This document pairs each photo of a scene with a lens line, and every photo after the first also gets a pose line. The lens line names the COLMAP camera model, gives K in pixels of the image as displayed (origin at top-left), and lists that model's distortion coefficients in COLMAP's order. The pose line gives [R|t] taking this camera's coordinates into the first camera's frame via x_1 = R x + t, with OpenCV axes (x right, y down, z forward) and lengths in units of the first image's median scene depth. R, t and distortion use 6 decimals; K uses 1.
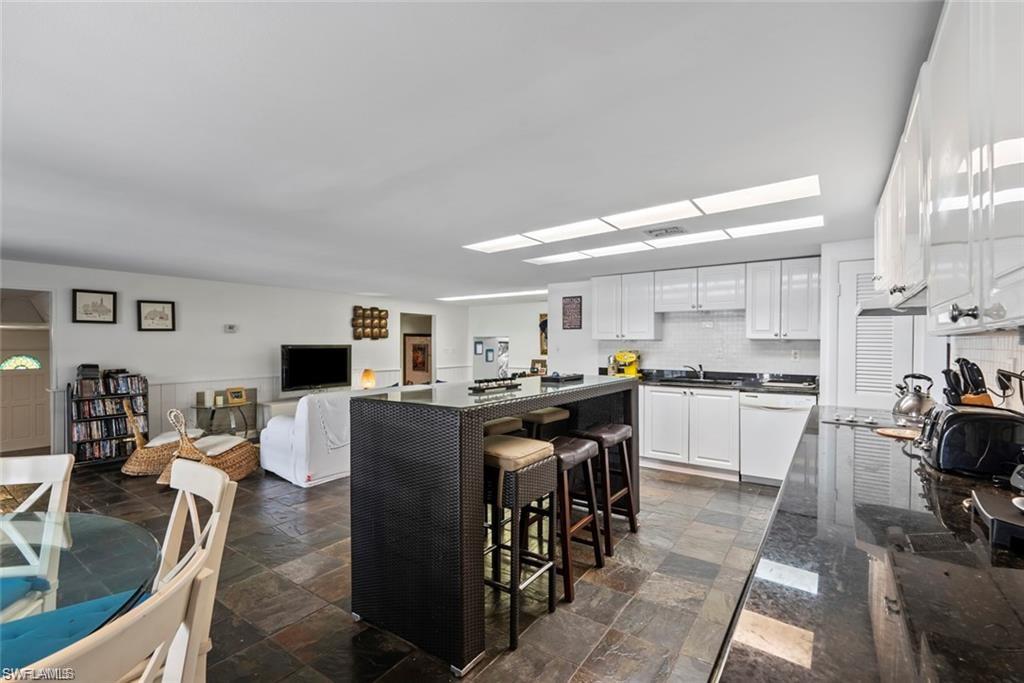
lens RADIAL K [[458.8, 0, 516.4], [0, 458.8, 345.6], [0, 0, 1]] dist [-0.000221, -0.000055]
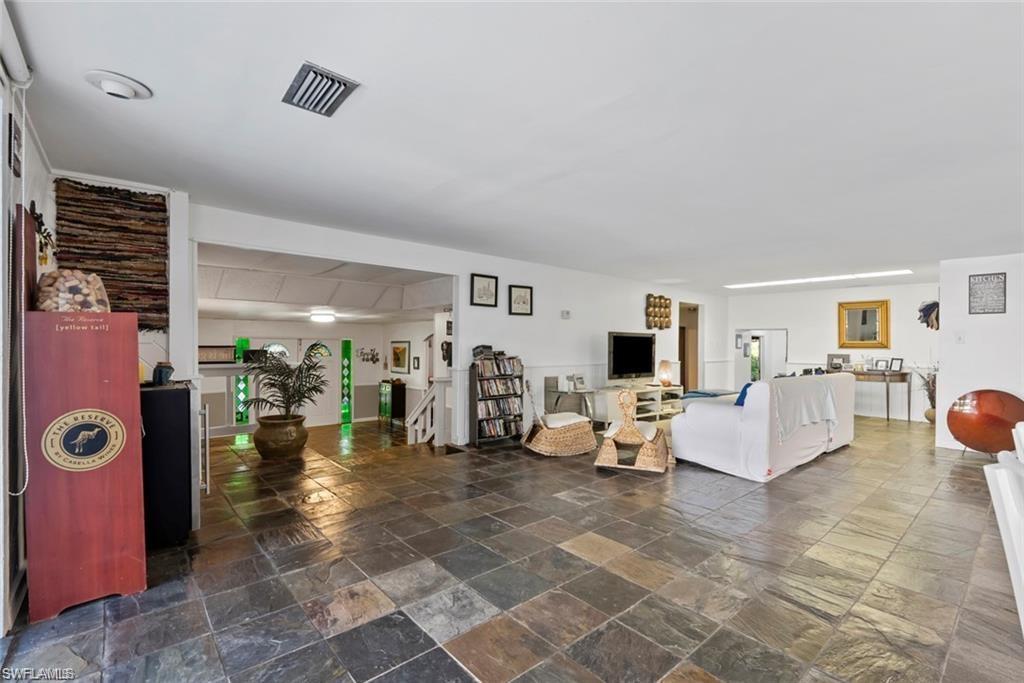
lens RADIAL K [[458.8, 0, 516.4], [0, 458.8, 345.6], [0, 0, 1]] dist [-0.000221, -0.000055]
pose [[0.969909, 0.011678, -0.243187, -0.557852], [-0.012390, 0.999922, -0.001400, 0.038409], [0.243152, 0.004371, 0.969978, 0.007235]]
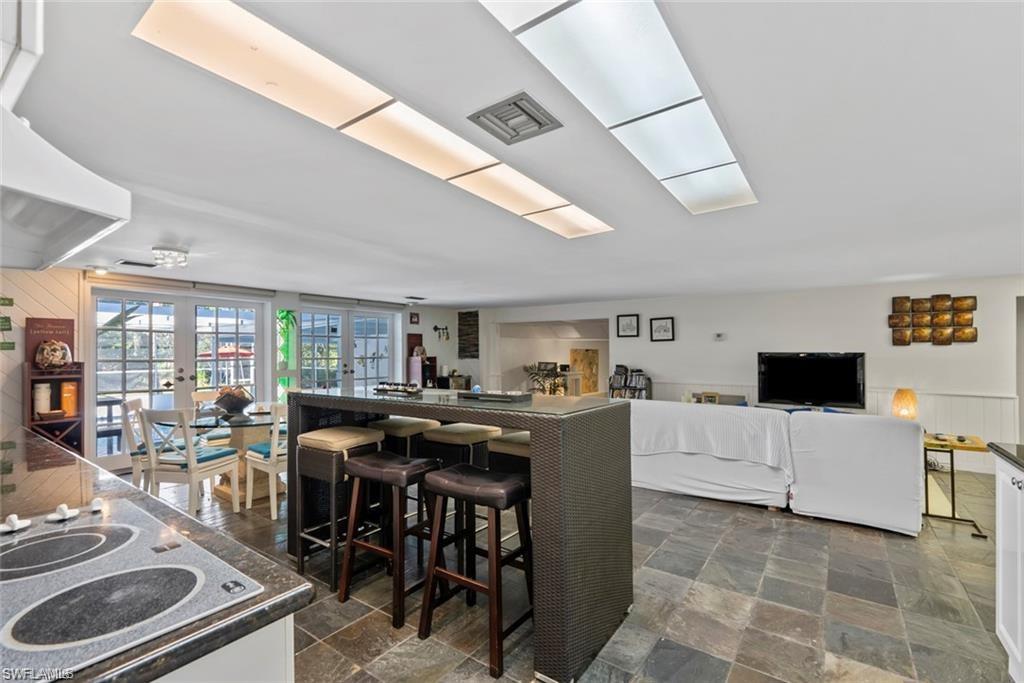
lens RADIAL K [[458.8, 0, 516.4], [0, 458.8, 345.6], [0, 0, 1]] dist [-0.000221, -0.000055]
pose [[-0.017516, -0.009905, -0.999798, 0.515965], [-0.004975, 0.999939, -0.009820, -0.005115], [0.999834, 0.004802, -0.017564, 0.631396]]
